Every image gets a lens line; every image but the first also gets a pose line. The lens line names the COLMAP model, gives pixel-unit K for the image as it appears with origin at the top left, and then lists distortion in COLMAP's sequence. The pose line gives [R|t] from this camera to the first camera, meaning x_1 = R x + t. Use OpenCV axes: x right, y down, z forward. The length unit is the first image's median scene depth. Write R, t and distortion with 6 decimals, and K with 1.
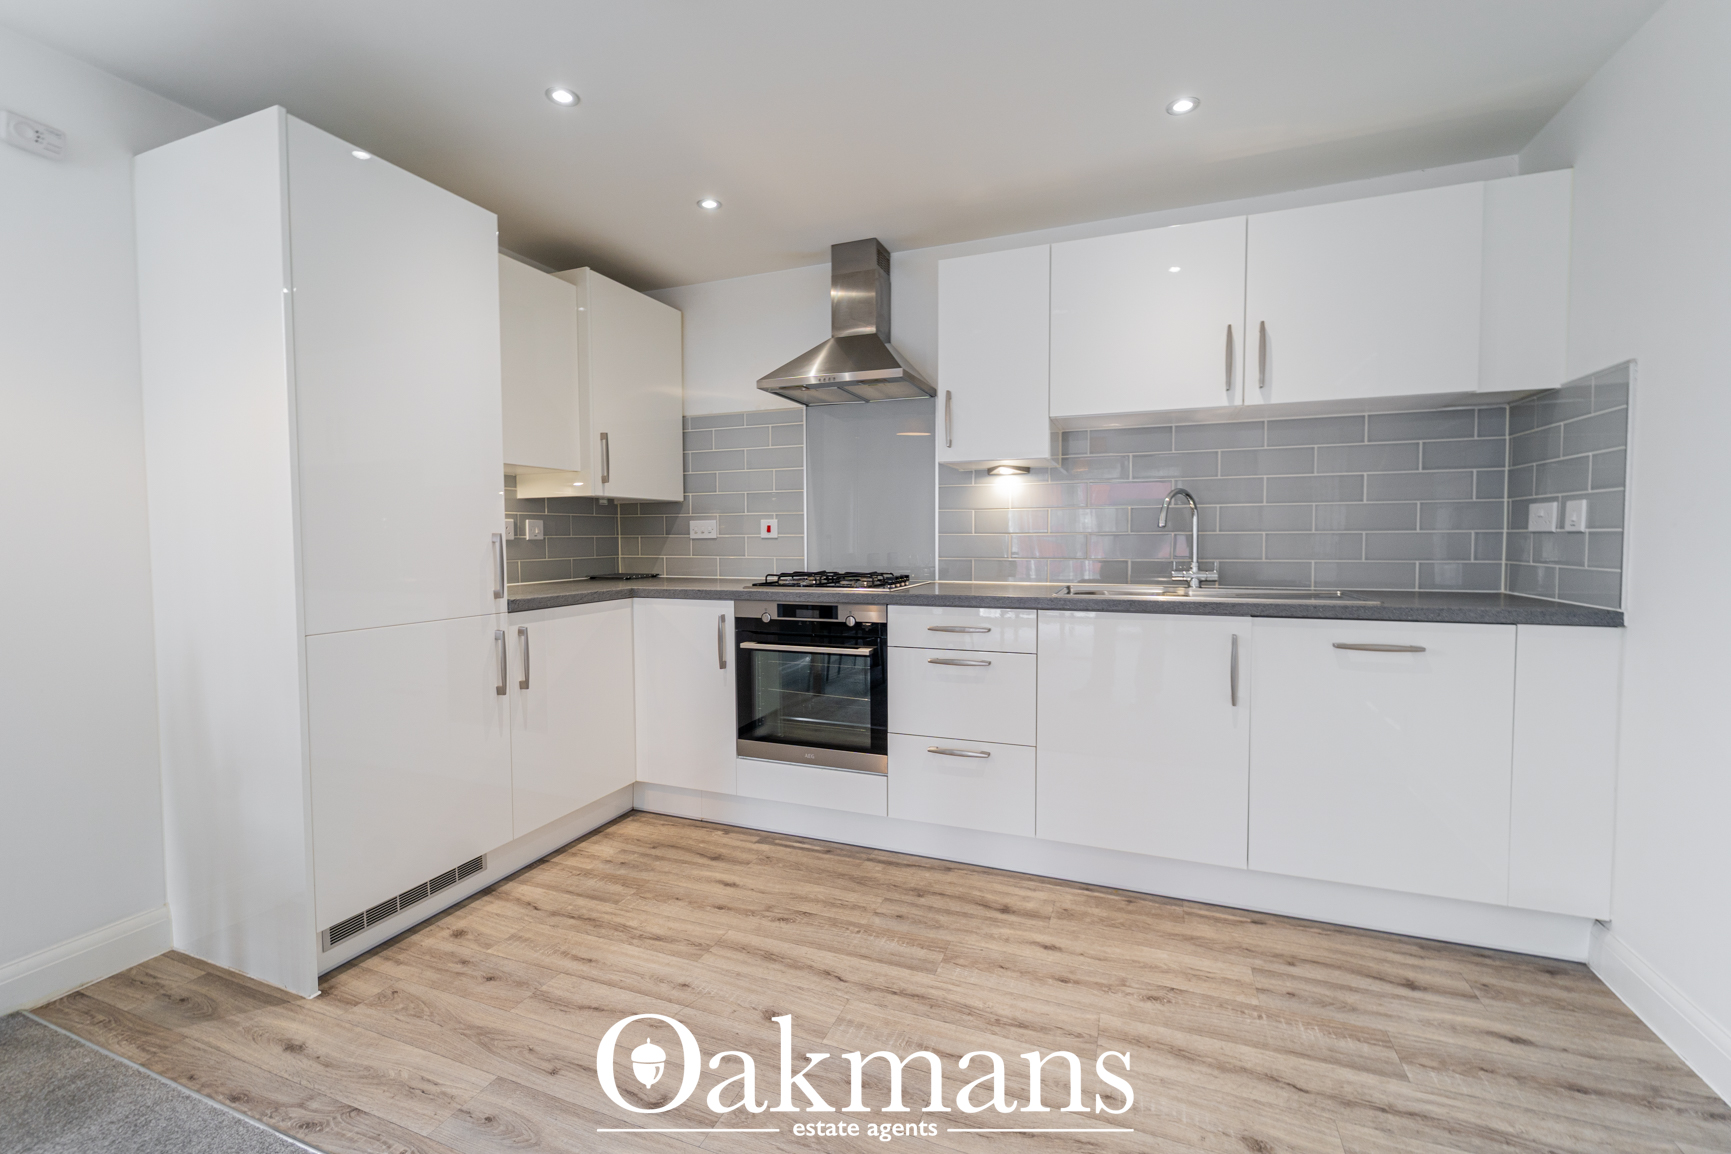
lens RADIAL K [[736.4, 0, 852.2], [0, 736.4, 569.6], [0, 0, 1]] dist [0.003531, -0.002077]
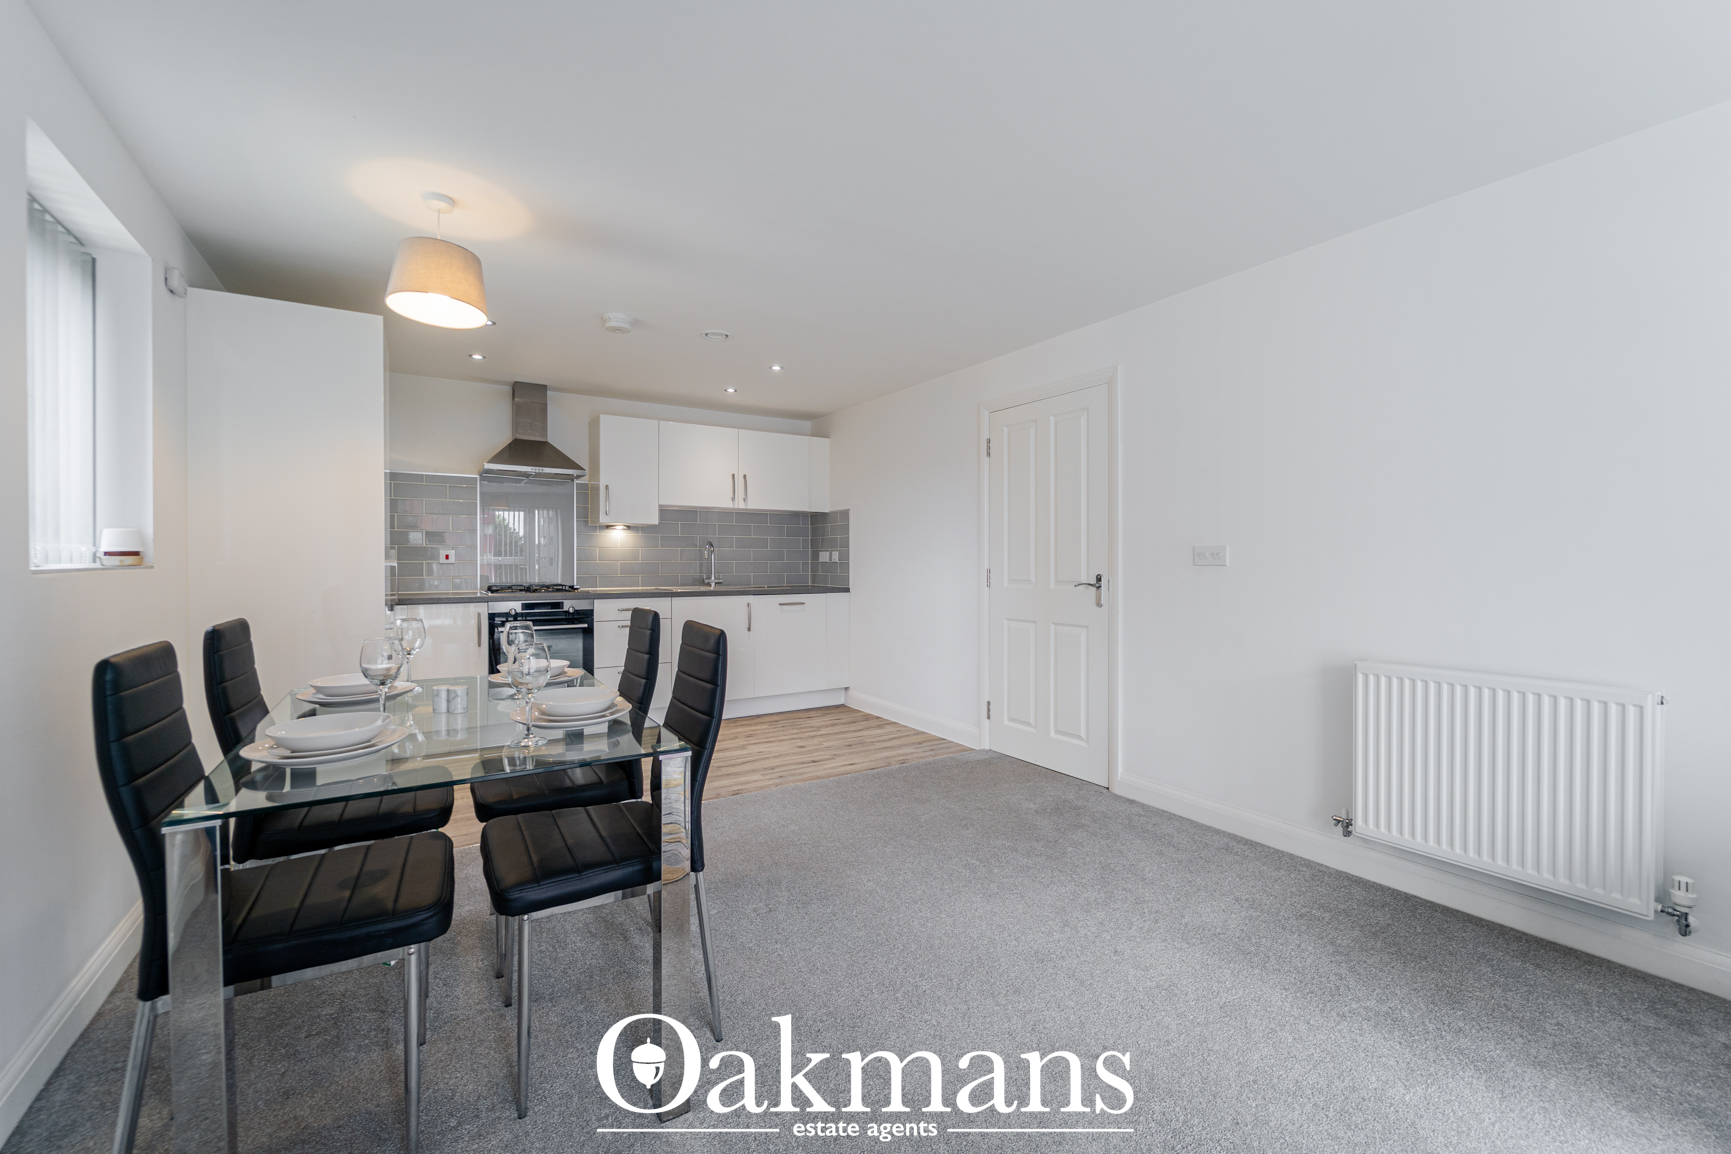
lens RADIAL K [[705.9, 0, 856.6], [0, 705.9, 567.4], [0, 0, 1]] dist [0.004447, -0.002064]
pose [[0.590847, -0.002546, 0.806780, -1.089761], [0.030944, 0.999331, -0.019509, 0.024121], [-0.806190, 0.036492, 0.590530, -0.648025]]
